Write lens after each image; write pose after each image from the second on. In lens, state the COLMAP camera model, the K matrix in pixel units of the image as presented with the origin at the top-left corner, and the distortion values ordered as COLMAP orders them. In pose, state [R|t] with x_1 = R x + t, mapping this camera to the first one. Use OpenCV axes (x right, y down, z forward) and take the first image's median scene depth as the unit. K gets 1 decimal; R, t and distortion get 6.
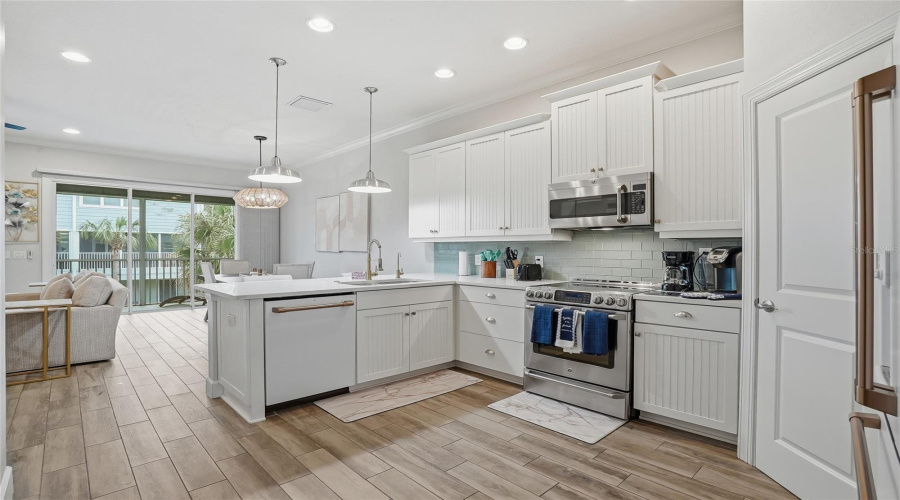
lens RADIAL K [[421.1, 0, 450.4], [0, 421.1, 249.1], [0, 0, 1]] dist [-0.032739, 0.002726]
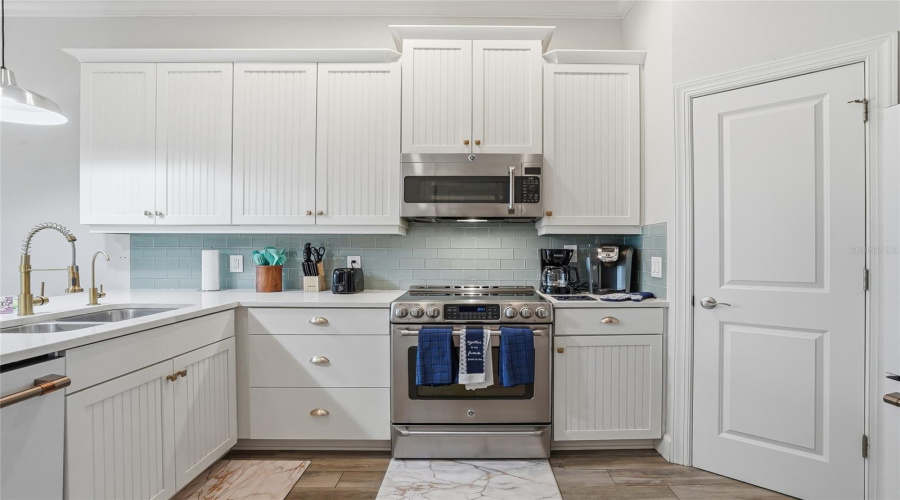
lens RADIAL K [[462.6, 0, 467.5], [0, 462.6, 253.7], [0, 0, 1]] dist [-0.038477, 0.010830]
pose [[0.680121, -0.007154, 0.733065, -0.253184], [-0.001505, 0.999937, 0.011155, 0.004071], [-0.733098, -0.008690, 0.680067, 0.390970]]
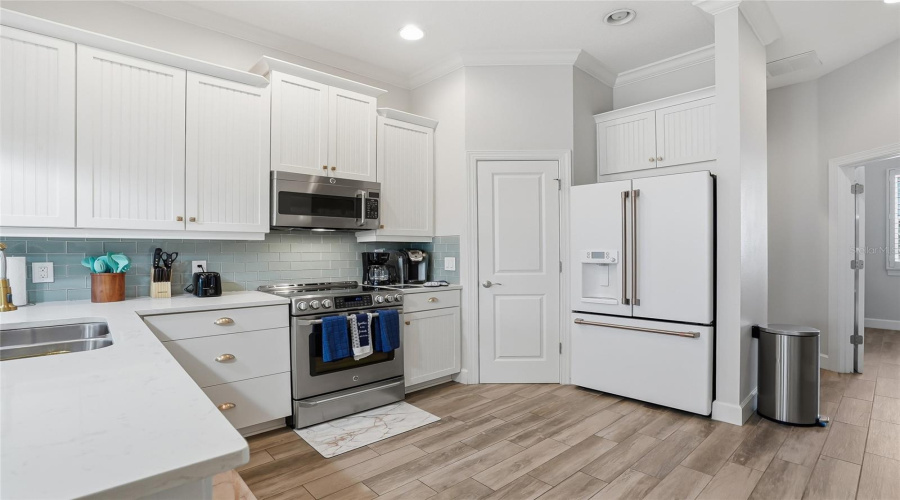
lens RADIAL K [[421.1, 0, 457.2], [0, 421.1, 251.7], [0, 0, 1]] dist [-0.032739, 0.002726]
pose [[0.023996, -0.007834, 0.999681, -0.554485], [0.000395, 0.999969, 0.007827, -0.004888], [-0.999712, 0.000208, 0.023998, 0.626244]]
